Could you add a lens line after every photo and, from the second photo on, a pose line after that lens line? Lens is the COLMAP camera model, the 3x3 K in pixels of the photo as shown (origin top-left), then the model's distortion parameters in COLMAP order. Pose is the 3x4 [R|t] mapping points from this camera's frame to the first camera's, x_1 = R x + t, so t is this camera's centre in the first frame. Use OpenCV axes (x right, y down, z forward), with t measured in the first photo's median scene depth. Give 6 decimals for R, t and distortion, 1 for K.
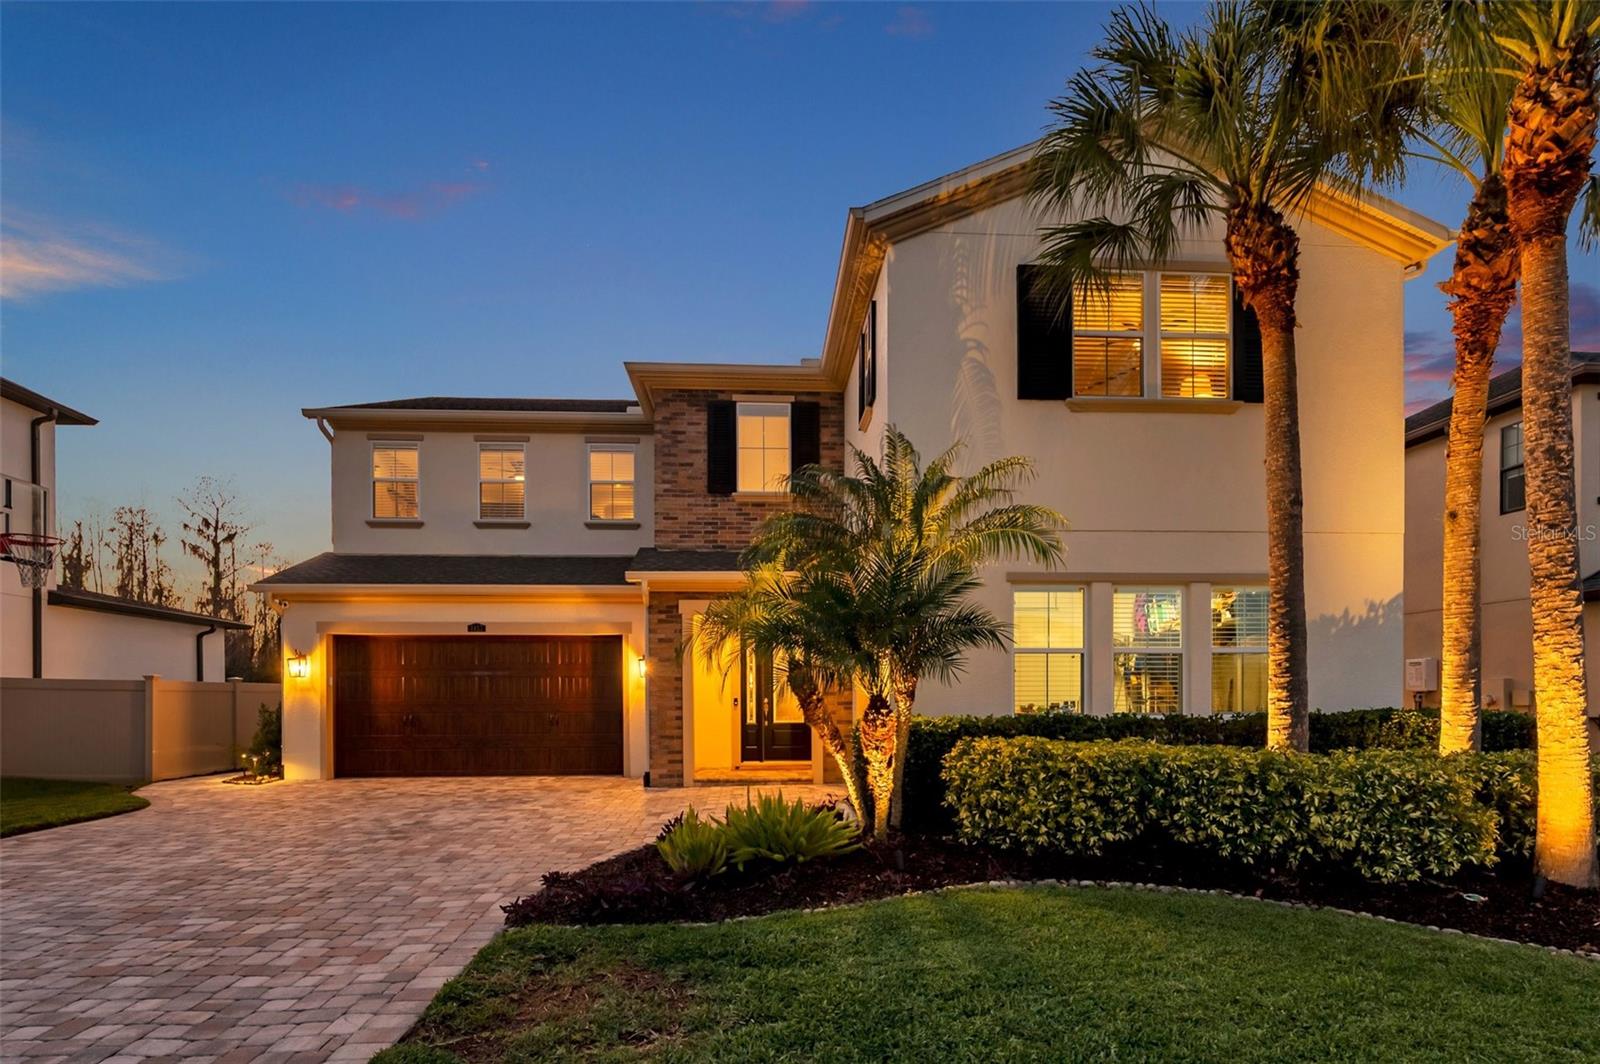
lens RADIAL K [[780.7, 0, 791.9], [0, 780.7, 690.5], [0, 0, 1]] dist [0.002399, -0.000909]
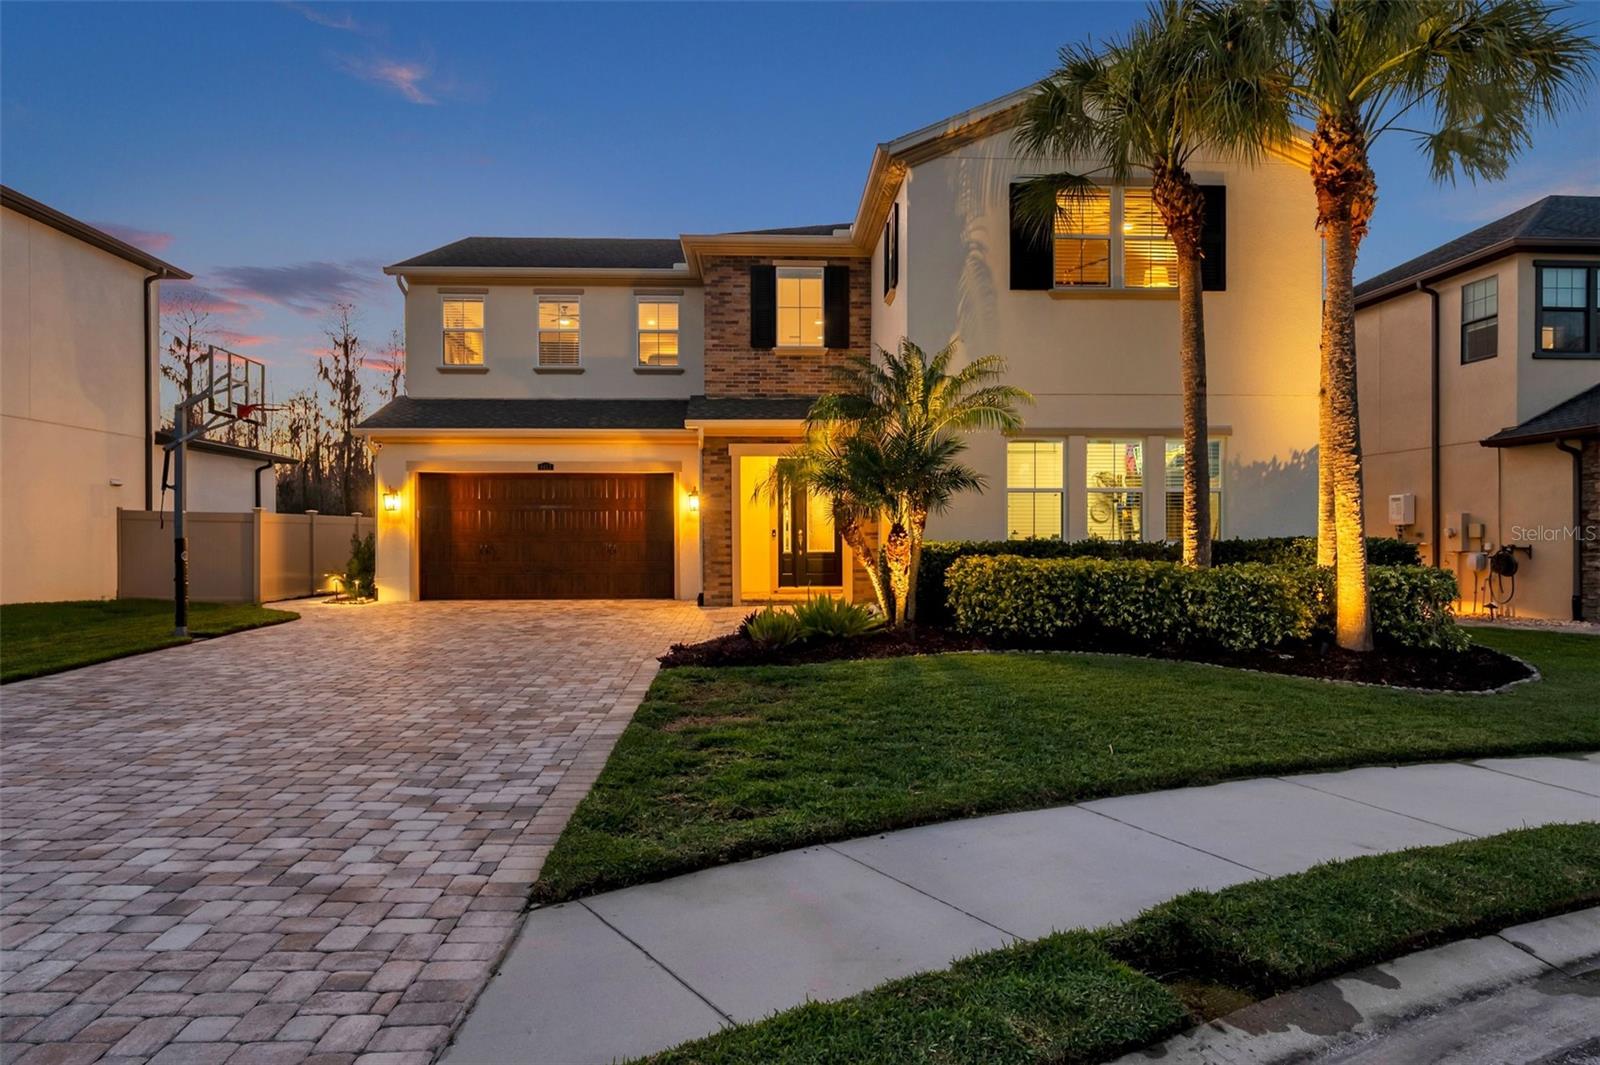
lens RADIAL K [[913.9, 0, 802.1], [0, 913.9, 526.2], [0, 0, 1]] dist [0.001614, -0.000207]
pose [[0.999953, 0.001236, -0.009620, -0.030168], [-0.001230, 0.999999, 0.000622, 0.006399], [0.009621, -0.000611, 0.999954, -0.458422]]
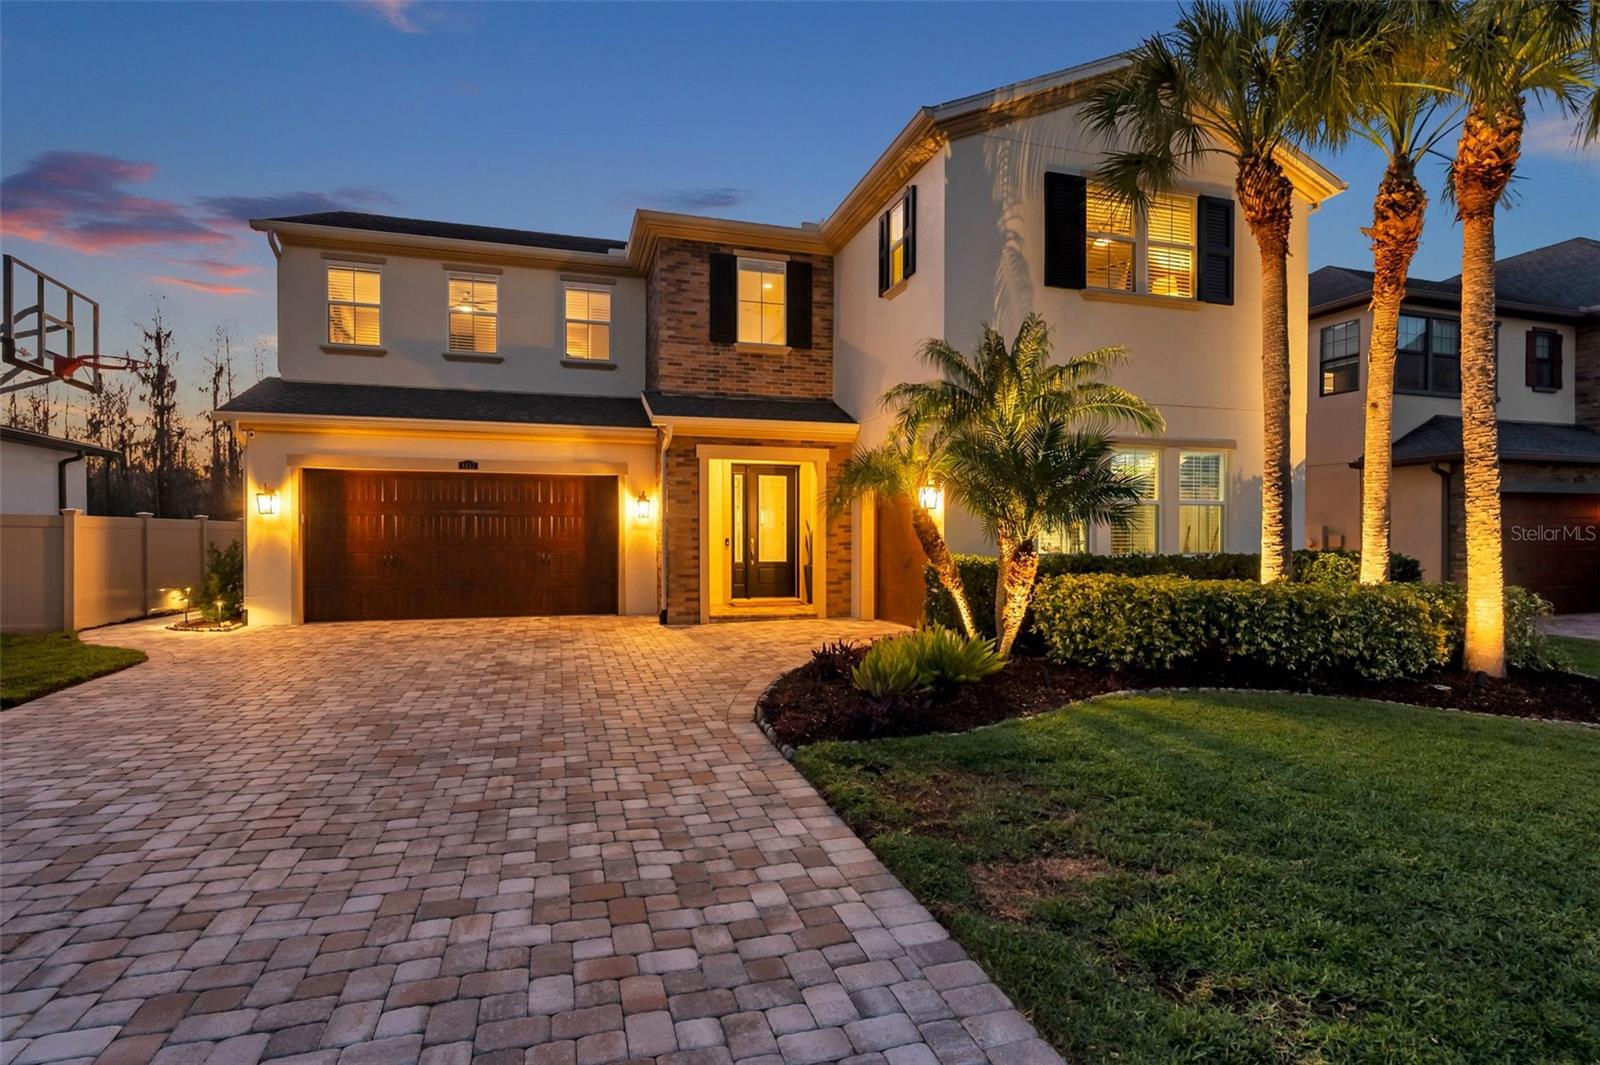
lens RADIAL K [[769.3, 0, 800.0], [0, 769.3, 532.5], [0, 0, 1]] dist [0.000335, 0.000215]
pose [[0.973339, 0.005914, 0.229295, -0.322448], [-0.007194, 0.999963, 0.004747, -0.005553], [-0.229258, -0.006270, 0.973346, -0.041828]]
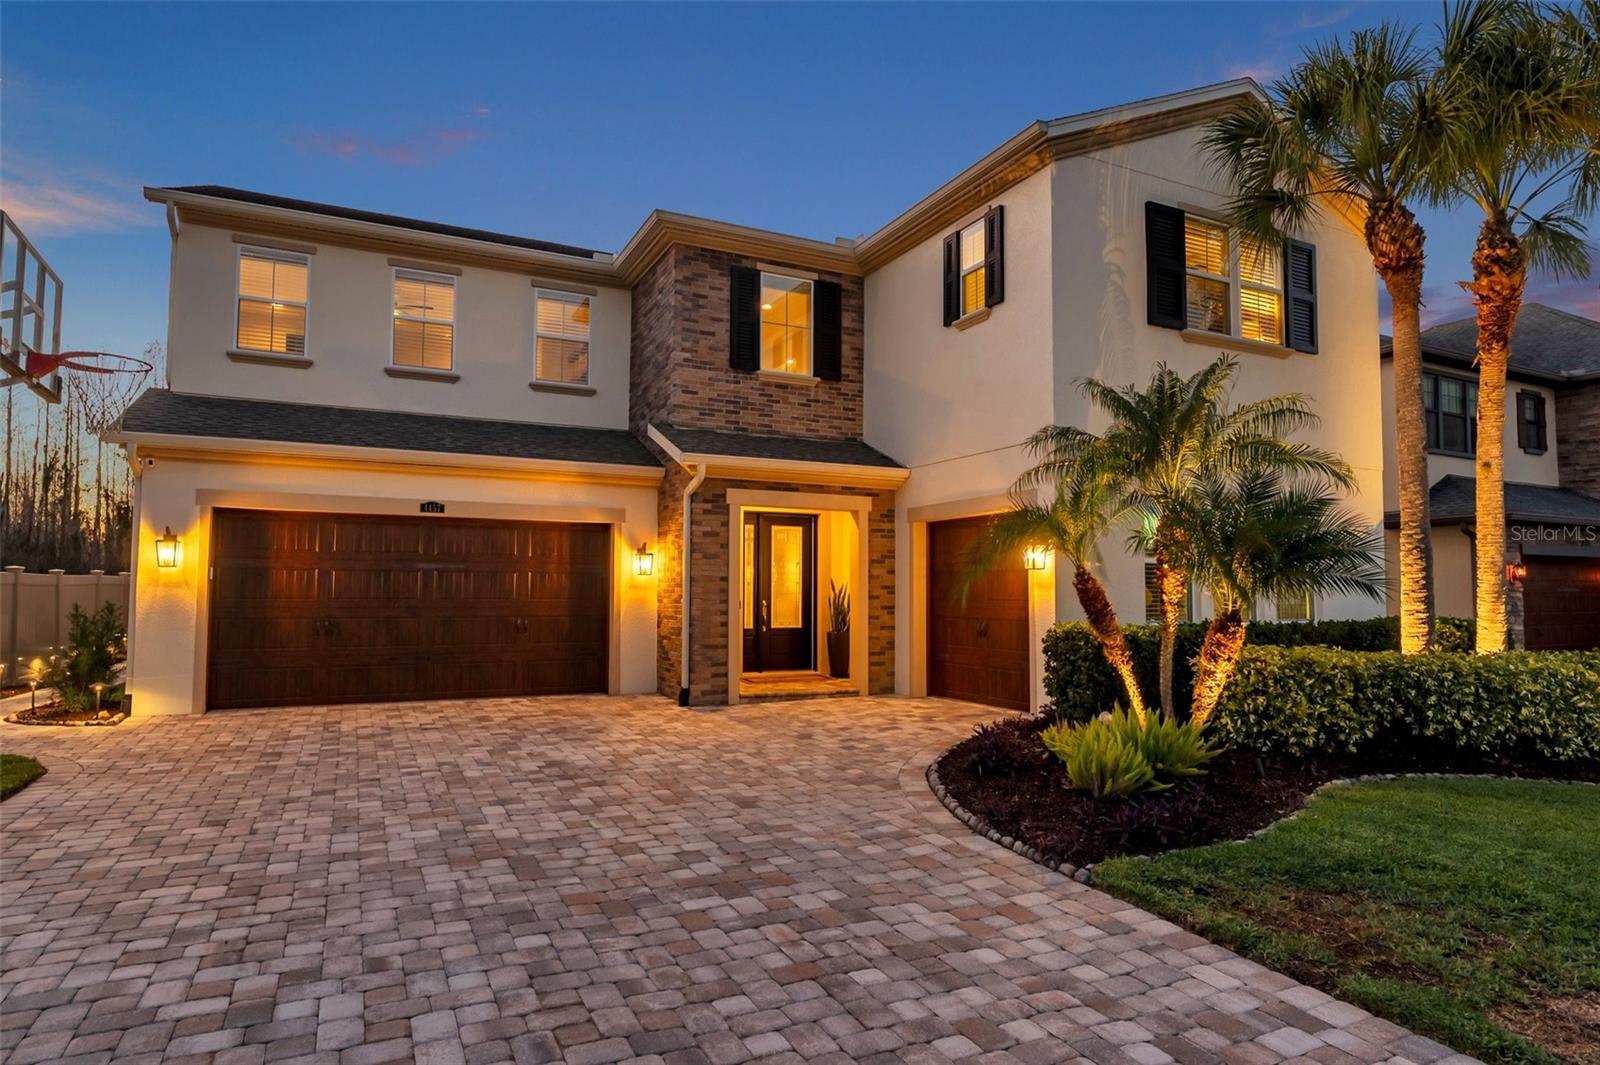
lens RADIAL K [[880.7, 0, 809.9], [0, 880.7, 534.5], [0, 0, 1]] dist [-0.001333, 0.000885]
pose [[0.926821, 0.034097, 0.373953, -0.558721], [-0.013288, 0.998223, -0.058085, -0.011141], [-0.375269, 0.048865, 0.925627, 0.075395]]
